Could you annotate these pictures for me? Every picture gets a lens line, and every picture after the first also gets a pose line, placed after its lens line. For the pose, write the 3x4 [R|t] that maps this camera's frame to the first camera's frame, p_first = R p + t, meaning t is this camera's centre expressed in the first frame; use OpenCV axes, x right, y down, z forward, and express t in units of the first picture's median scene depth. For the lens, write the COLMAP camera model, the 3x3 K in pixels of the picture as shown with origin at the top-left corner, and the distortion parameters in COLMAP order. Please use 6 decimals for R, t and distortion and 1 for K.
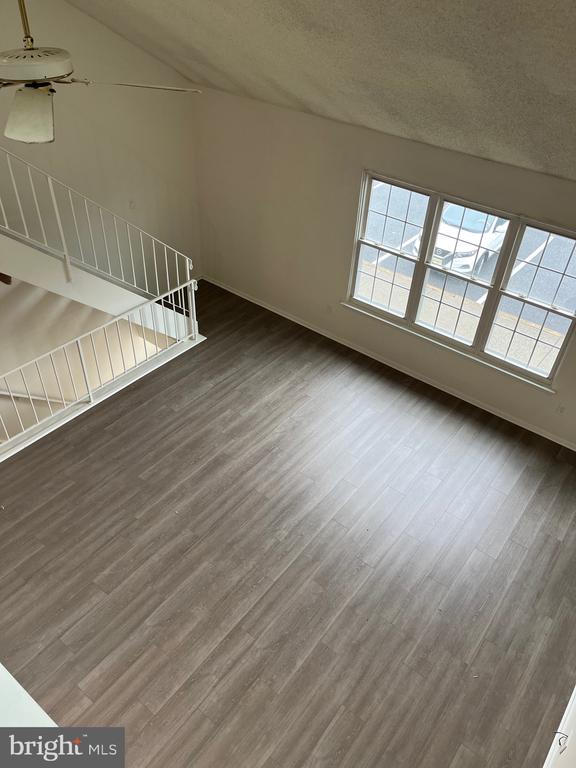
lens RADIAL K [[581.1, 0, 288.0], [0, 581.1, 384.0], [0, 0, 1]] dist [0.043071, -0.026482]
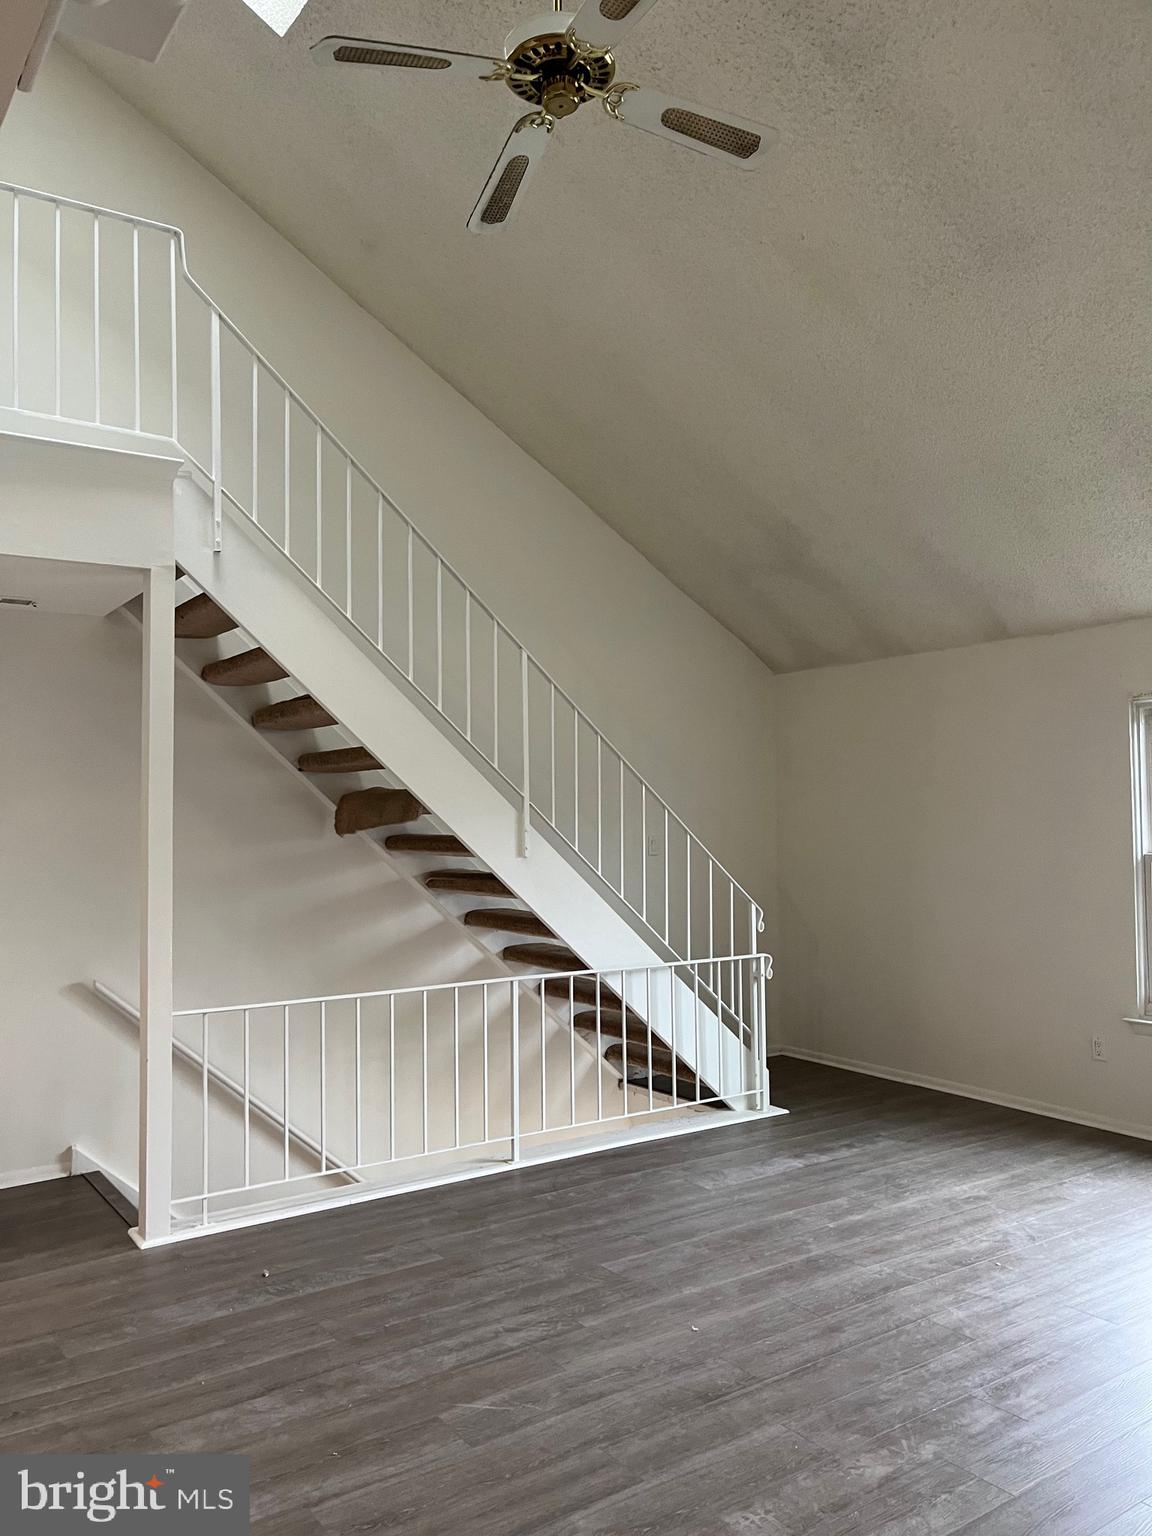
lens RADIAL K [[1162.2, 0, 576.0], [0, 1162.2, 768.0], [0, 0, 1]] dist [0.043071, -0.026482]
pose [[0.954702, -0.064690, -0.290447, -0.029226], [-0.146509, 0.747382, -0.648040, 0.370135], [0.258997, 0.661238, 0.704049, 0.230798]]
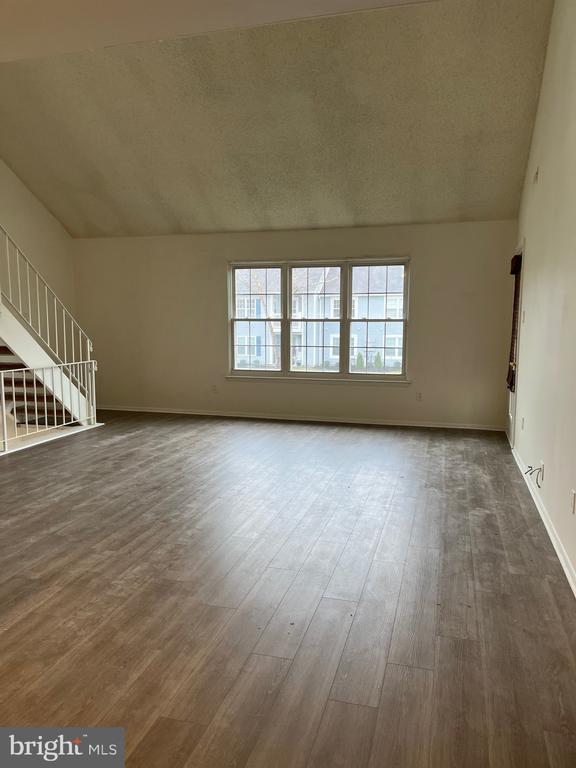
lens RADIAL K [[581.1, 0, 288.0], [0, 581.1, 384.0], [0, 0, 1]] dist [0.043071, -0.026482]
pose [[0.925083, -0.088578, 0.369290, -0.259076], [0.271273, 0.834647, -0.479348, 0.541019], [-0.265767, 0.543615, 0.796147, 0.049685]]
